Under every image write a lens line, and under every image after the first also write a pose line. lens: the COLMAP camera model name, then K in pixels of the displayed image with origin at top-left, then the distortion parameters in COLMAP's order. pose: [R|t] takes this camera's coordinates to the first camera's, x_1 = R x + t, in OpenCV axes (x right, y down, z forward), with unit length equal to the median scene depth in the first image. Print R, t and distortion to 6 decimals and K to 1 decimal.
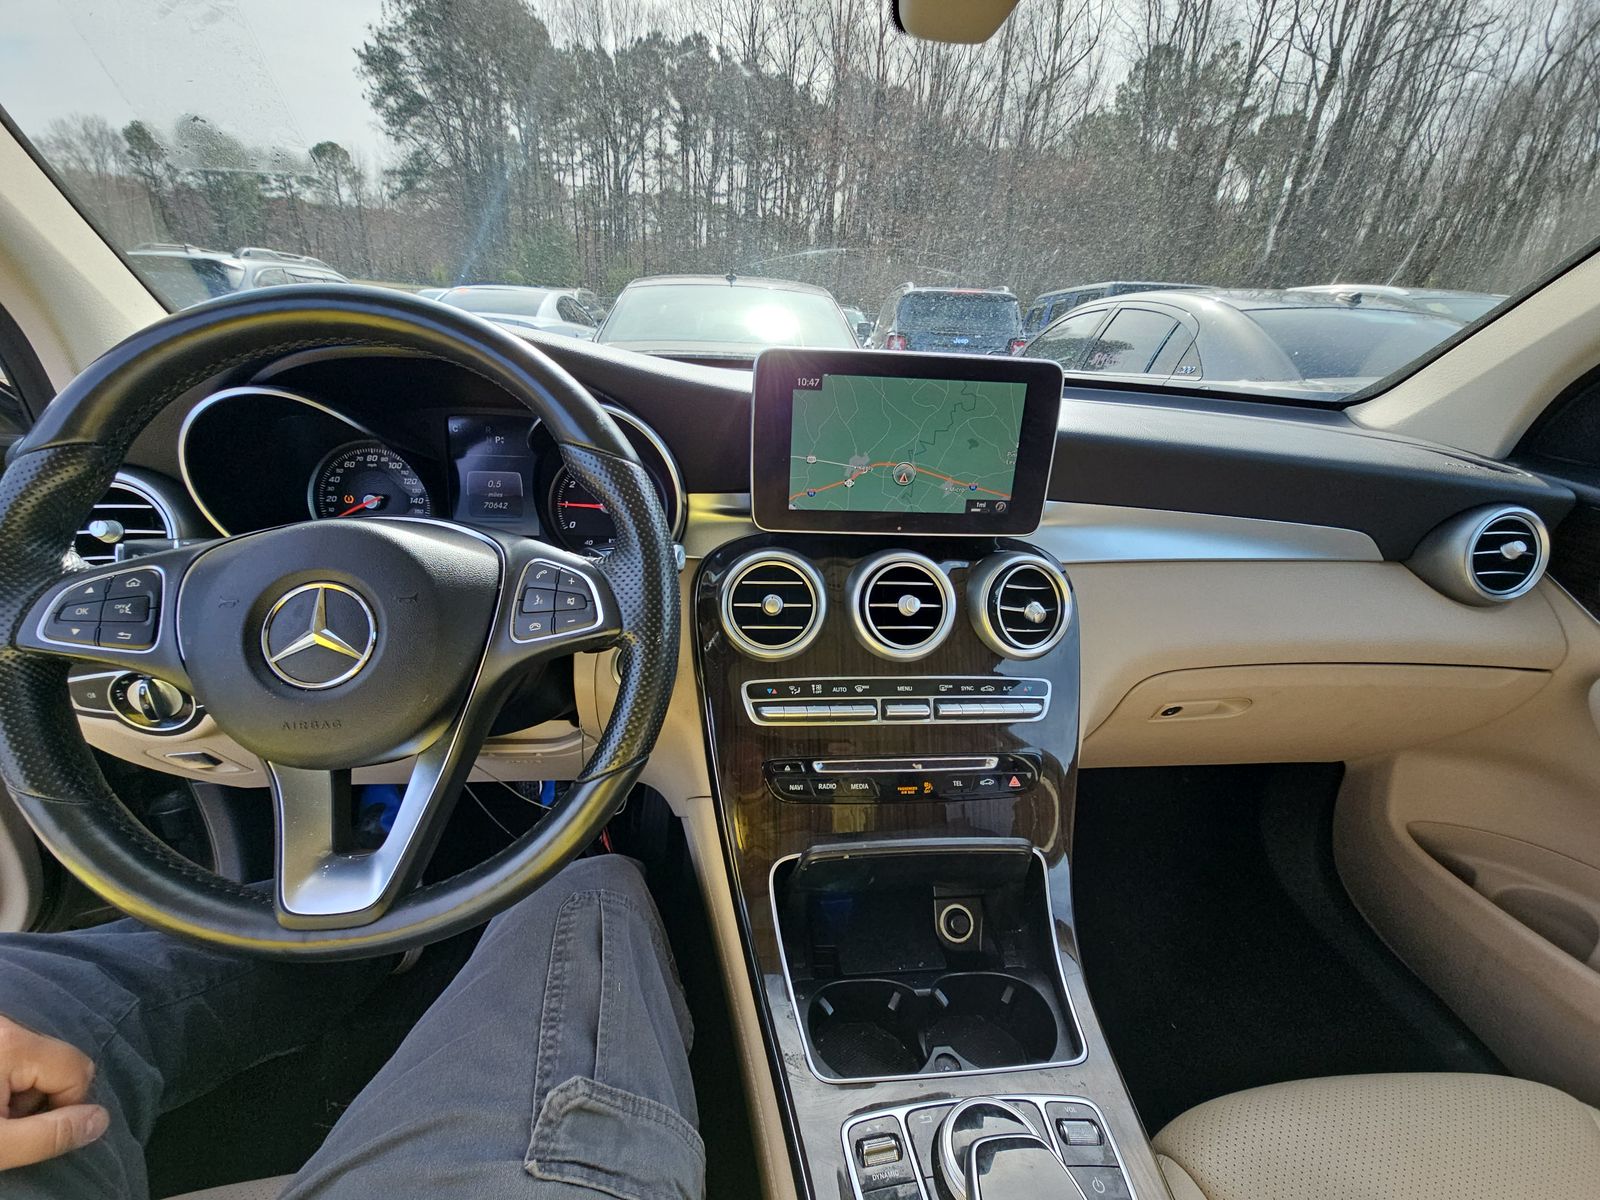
lens RADIAL K [[644.5, 0, 798.0], [0, 644.5, 605.1], [0, 0, 1]] dist [-0.003990, -0.000775]
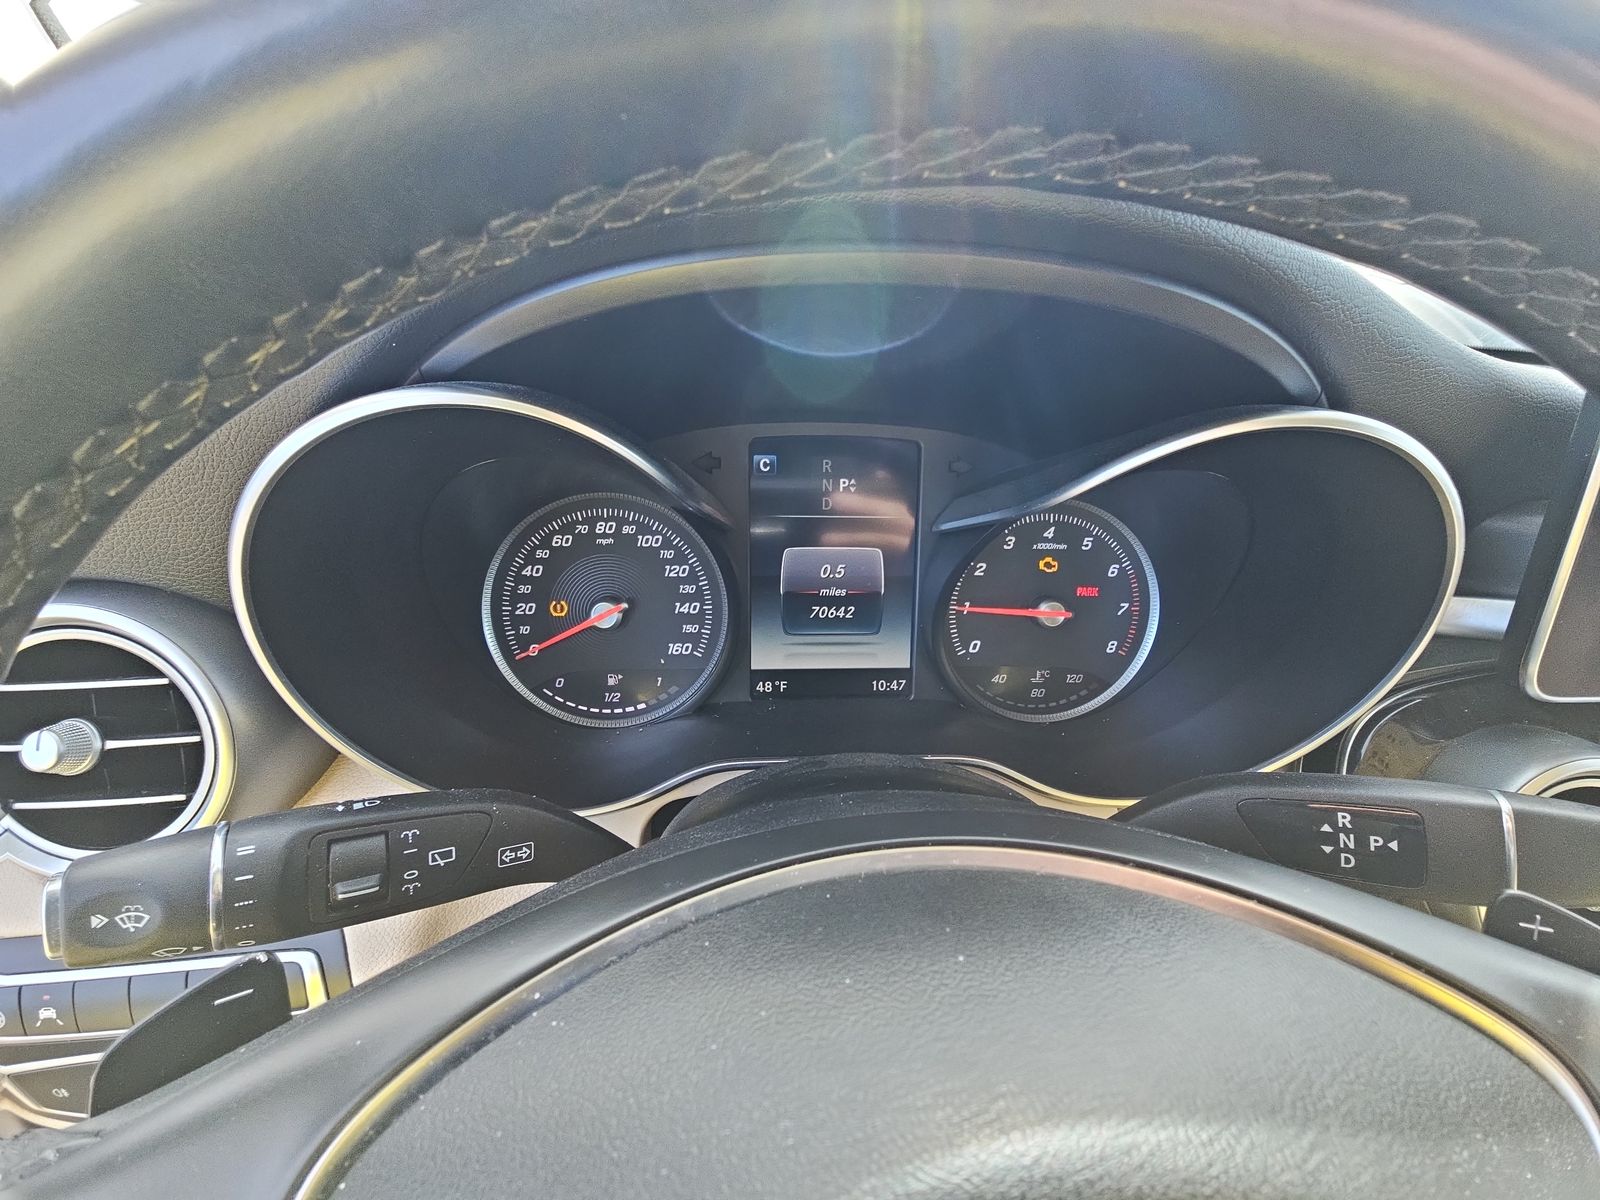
lens RADIAL K [[644.5, 0, 807.3], [0, 644.5, 597.0], [0, 0, 1]] dist [-0.003990, -0.000775]
pose [[0.998120, -0.000765, -0.061290, -0.515947], [0.001016, 0.999991, 0.004065, -0.191313], [0.061286, -0.004119, 0.998112, 0.555296]]
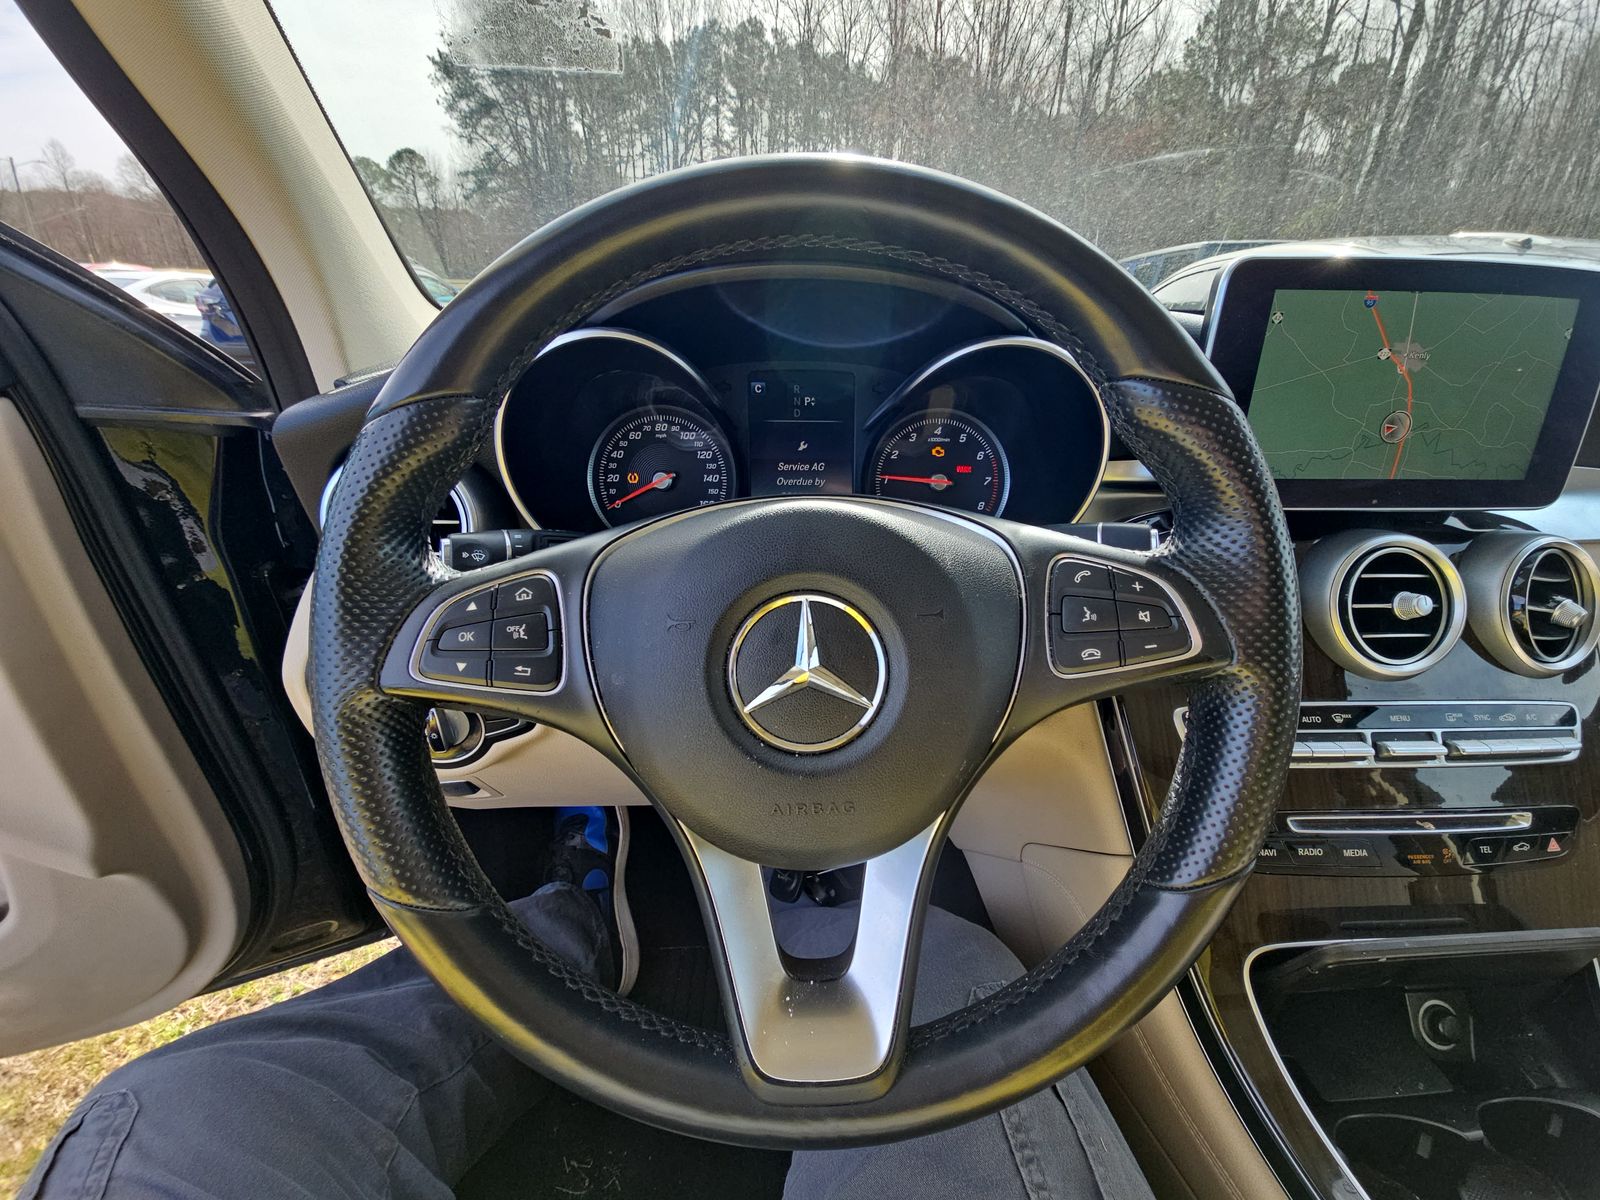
lens RADIAL K [[644.5, 0, 808.5], [0, 644.5, 588.4], [0, 0, 1]] dist [-0.003990, -0.000775]
pose [[0.997000, -0.008588, -0.076924, -0.450056], [0.008894, 0.999954, 0.003631, -0.027593], [0.076890, -0.004304, 0.997030, 0.215782]]
